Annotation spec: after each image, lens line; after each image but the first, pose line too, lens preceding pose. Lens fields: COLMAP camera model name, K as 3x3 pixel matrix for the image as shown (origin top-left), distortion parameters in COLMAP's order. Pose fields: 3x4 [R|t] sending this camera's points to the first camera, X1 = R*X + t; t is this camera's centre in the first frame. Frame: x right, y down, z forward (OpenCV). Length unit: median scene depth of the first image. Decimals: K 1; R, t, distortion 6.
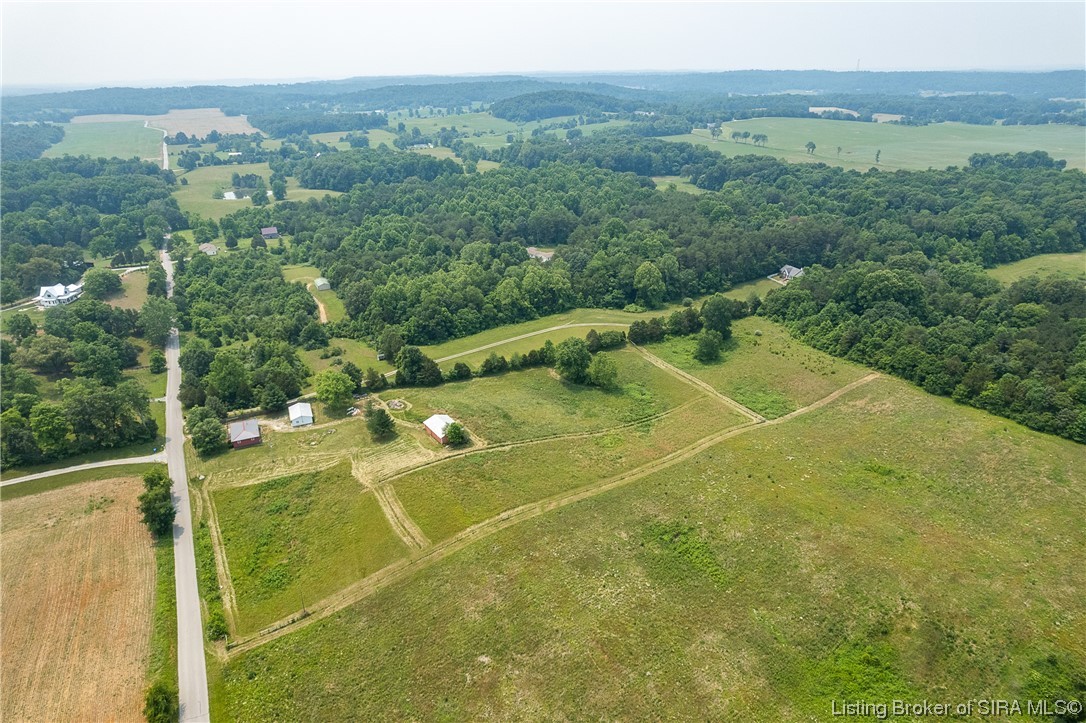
lens RADIAL K [[693.9, 0, 542.3], [0, 693.9, 368.5], [0, 0, 1]] dist [-0.070598, 0.066627]
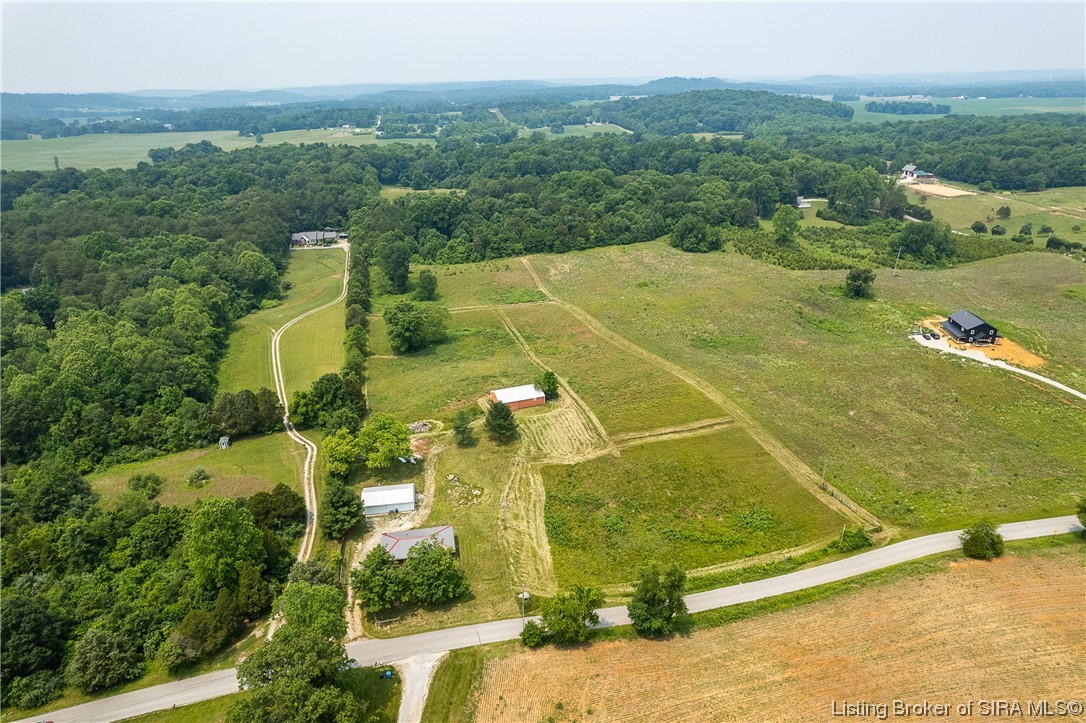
lens RADIAL K [[693.9, 0, 543.2], [0, 693.9, 367.1], [0, 0, 1]] dist [-0.070598, 0.066627]
pose [[0.238235, -0.369191, 0.898299, -0.737782], [0.406101, 0.878058, 0.253172, -0.122731], [-0.882228, 0.304486, 0.359113, 0.547774]]
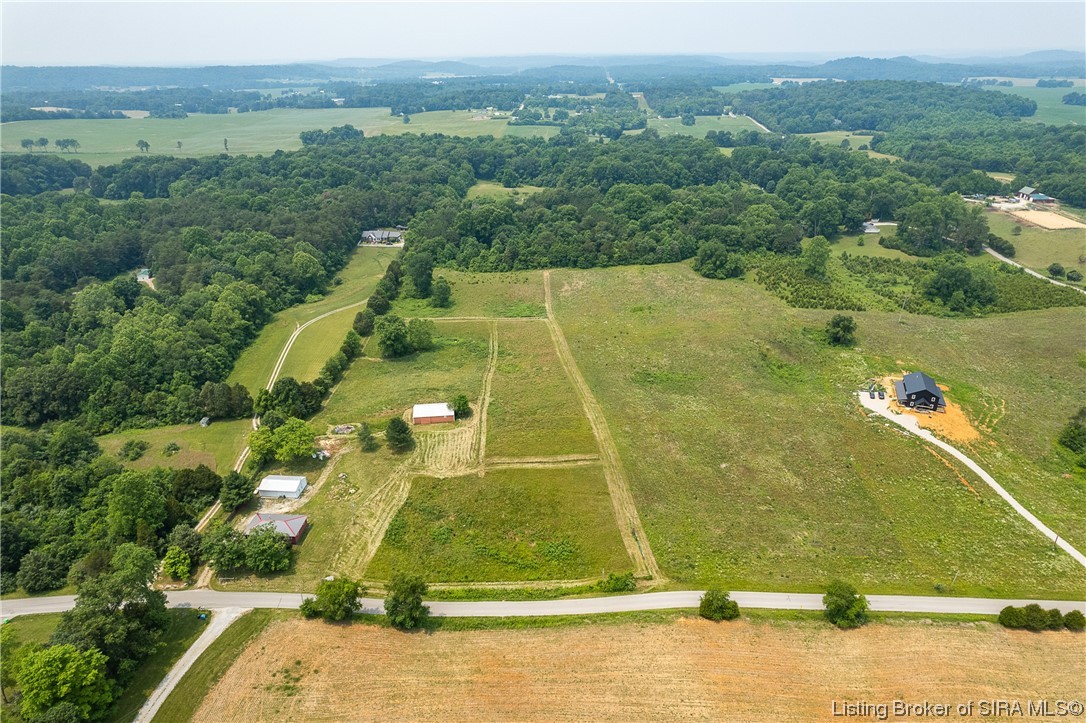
lens RADIAL K [[693.9, 0, 543.8], [0, 693.9, 367.6], [0, 0, 1]] dist [-0.070598, 0.066627]
pose [[0.465824, -0.365243, 0.805981, -0.712368], [0.362585, 0.909648, 0.202662, -0.098357], [-0.807180, 0.197832, 0.556168, 0.250718]]
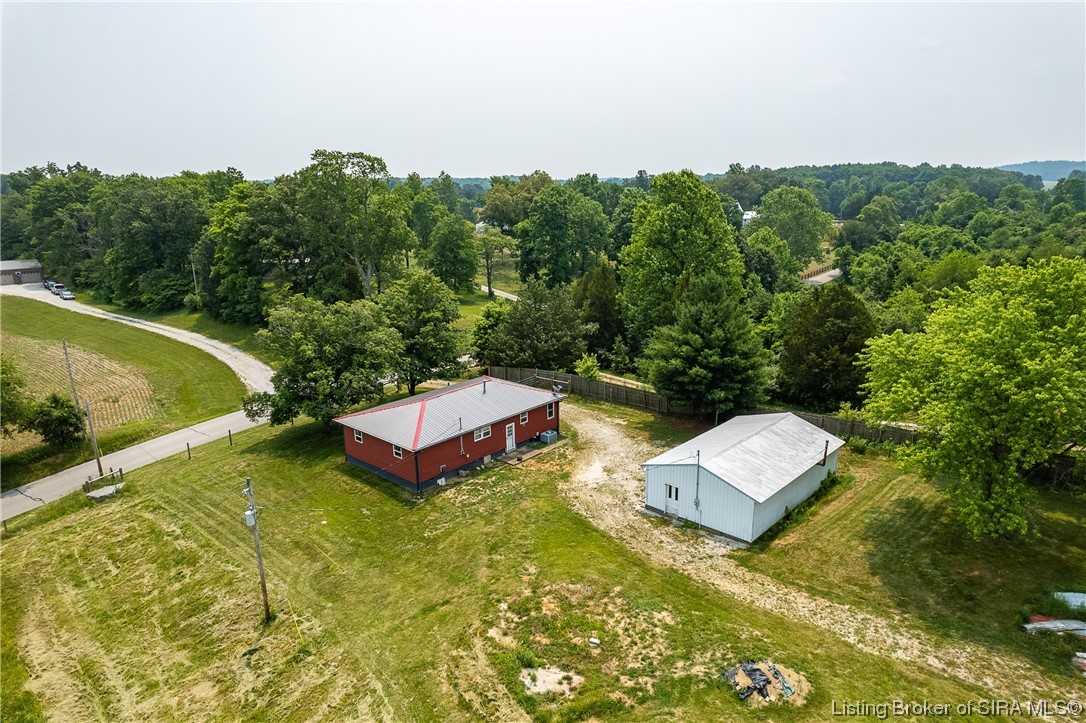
lens RADIAL K [[693.9, 0, 543.9], [0, 693.9, 365.7], [0, 0, 1]] dist [-0.070598, 0.066627]
pose [[0.401956, 0.246678, -0.881806, -0.202712], [-0.363185, 0.926987, 0.093766, 0.040273], [0.840552, 0.282569, 0.462198, 0.775108]]
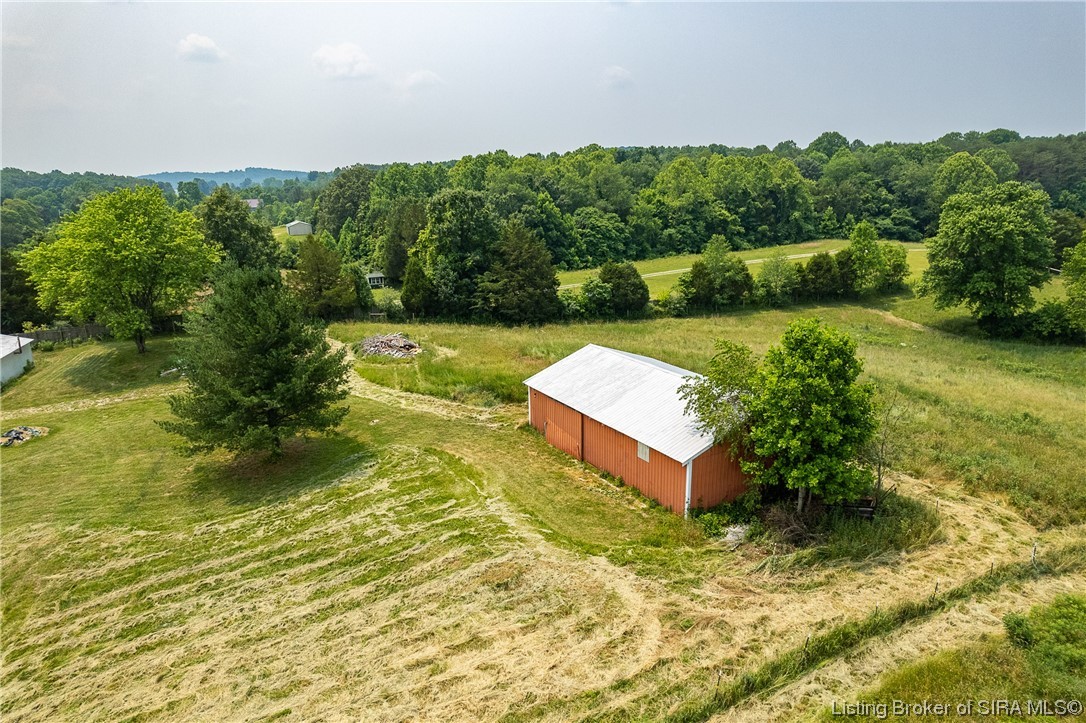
lens RADIAL K [[693.9, 0, 544.5], [0, 693.9, 367.7], [0, 0, 1]] dist [-0.070598, 0.066627]
pose [[0.997950, 0.011172, -0.063019, -0.132172], [-0.020016, 0.989734, -0.141513, 0.082102], [0.060791, 0.142484, 0.987928, 0.706384]]
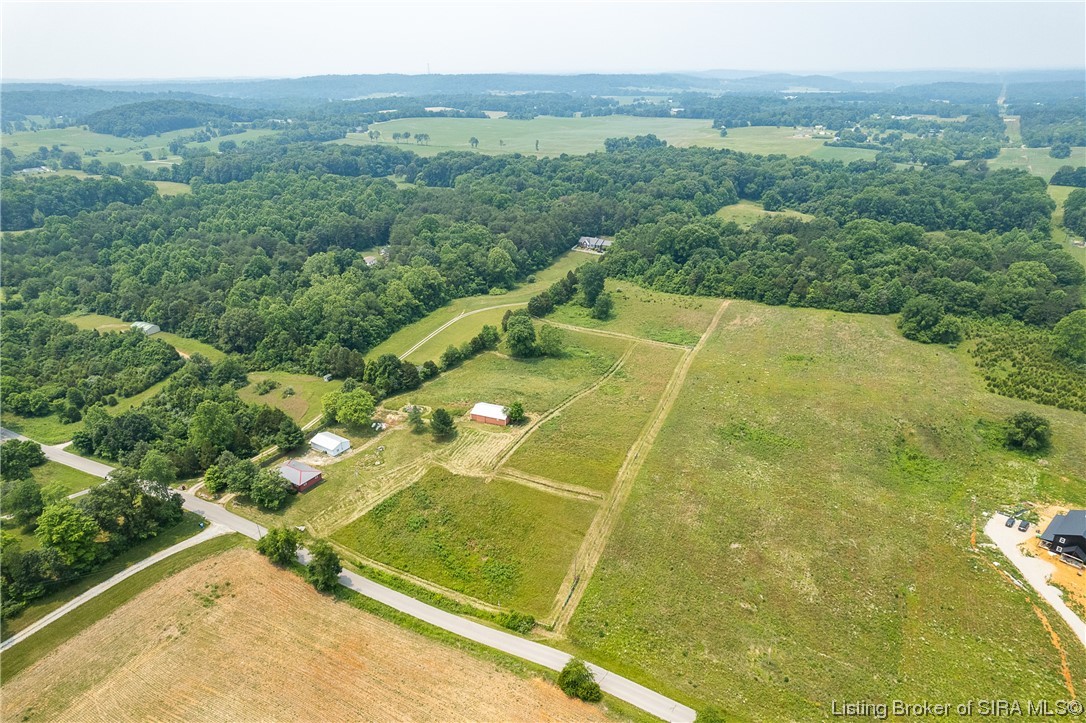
lens RADIAL K [[693.9, 0, 543.9], [0, 693.9, 369.3], [0, 0, 1]] dist [-0.070598, 0.066627]
pose [[0.832001, -0.219548, 0.509483, -0.497116], [0.222311, 0.973343, 0.056395, -0.016204], [-0.508284, 0.066344, 0.858631, 0.050609]]
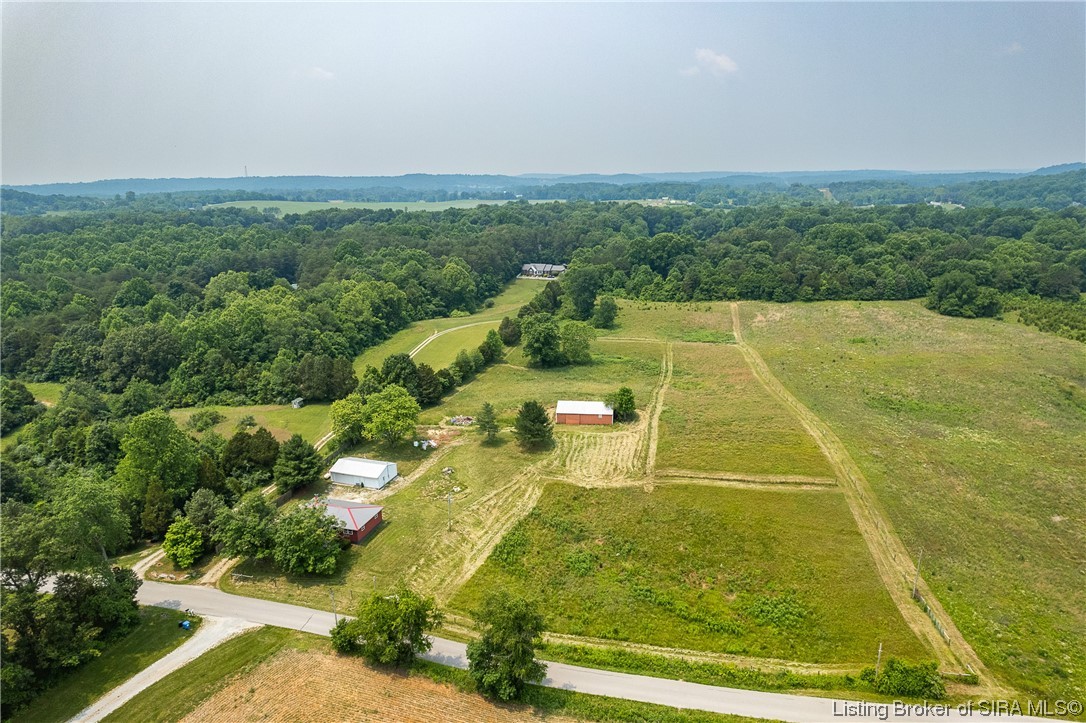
lens RADIAL K [[693.9, 0, 545.0], [0, 693.9, 365.9], [0, 0, 1]] dist [-0.070598, 0.066627]
pose [[0.660934, -0.196694, 0.724209, -0.571251], [0.308481, 0.950946, -0.023253, 0.038127], [-0.684110, 0.238773, 0.689189, 0.433460]]
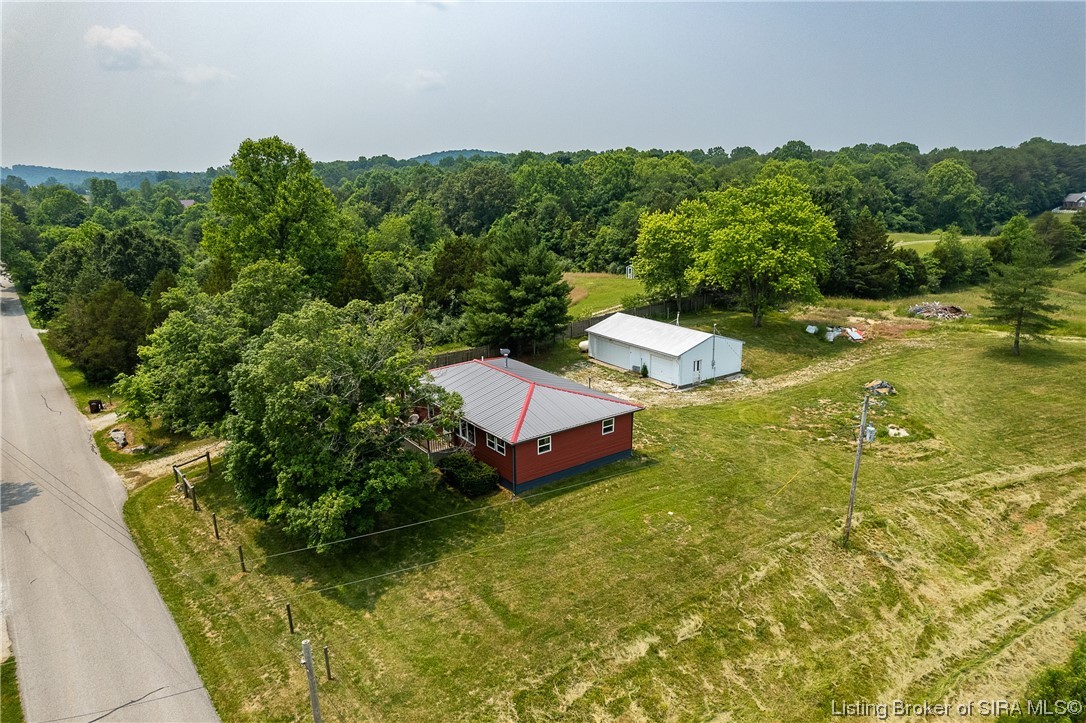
lens RADIAL K [[693.9, 0, 546.1], [0, 693.9, 375.8], [0, 0, 1]] dist [-0.070598, 0.066627]
pose [[0.978863, -0.052445, 0.197678, -0.386140], [0.078704, 0.988722, -0.127411, 0.091017], [-0.188766, 0.140276, 0.971952, 0.692954]]
